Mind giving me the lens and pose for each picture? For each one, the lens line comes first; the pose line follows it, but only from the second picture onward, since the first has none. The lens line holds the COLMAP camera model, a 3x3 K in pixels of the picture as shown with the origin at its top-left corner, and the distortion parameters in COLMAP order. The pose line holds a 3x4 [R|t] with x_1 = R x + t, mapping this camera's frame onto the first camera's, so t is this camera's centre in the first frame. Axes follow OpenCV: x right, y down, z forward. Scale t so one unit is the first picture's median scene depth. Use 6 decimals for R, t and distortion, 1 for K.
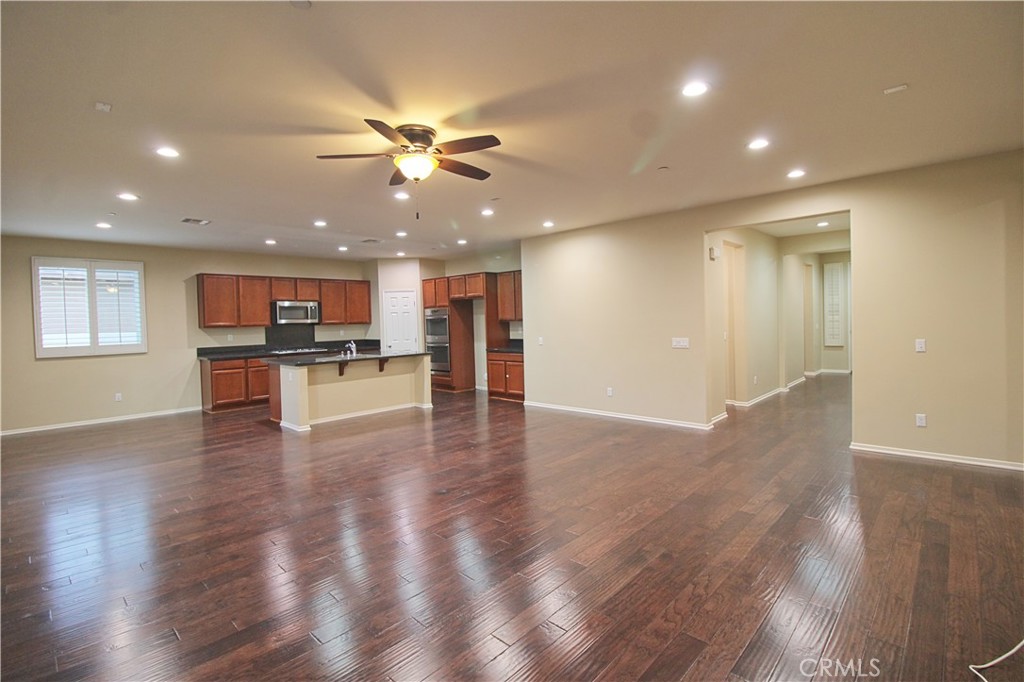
lens RADIAL K [[471.8, 0, 510.1], [0, 471.8, 329.0], [0, 0, 1]] dist [0.000159, -0.015045]
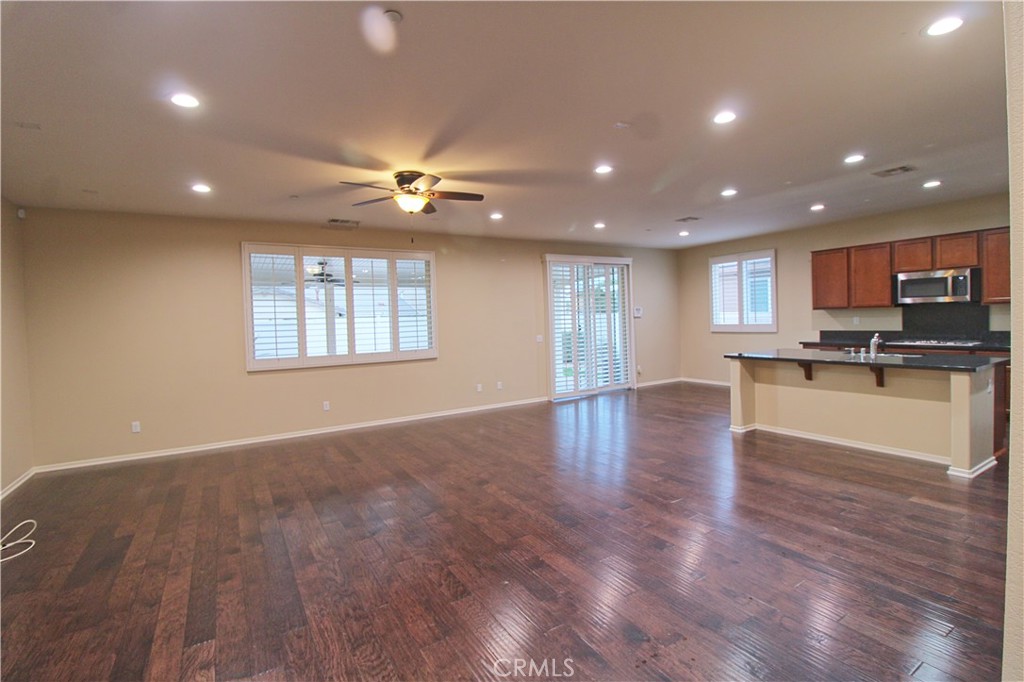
lens RADIAL K [[471.8, 0, 510.1], [0, 471.8, 329.0], [0, 0, 1]] dist [0.000159, -0.015045]
pose [[-0.255695, 0.053304, -0.965287, 0.403169], [0.021308, 0.998547, 0.049496, -0.022612], [0.966523, -0.007913, -0.256460, 0.645107]]
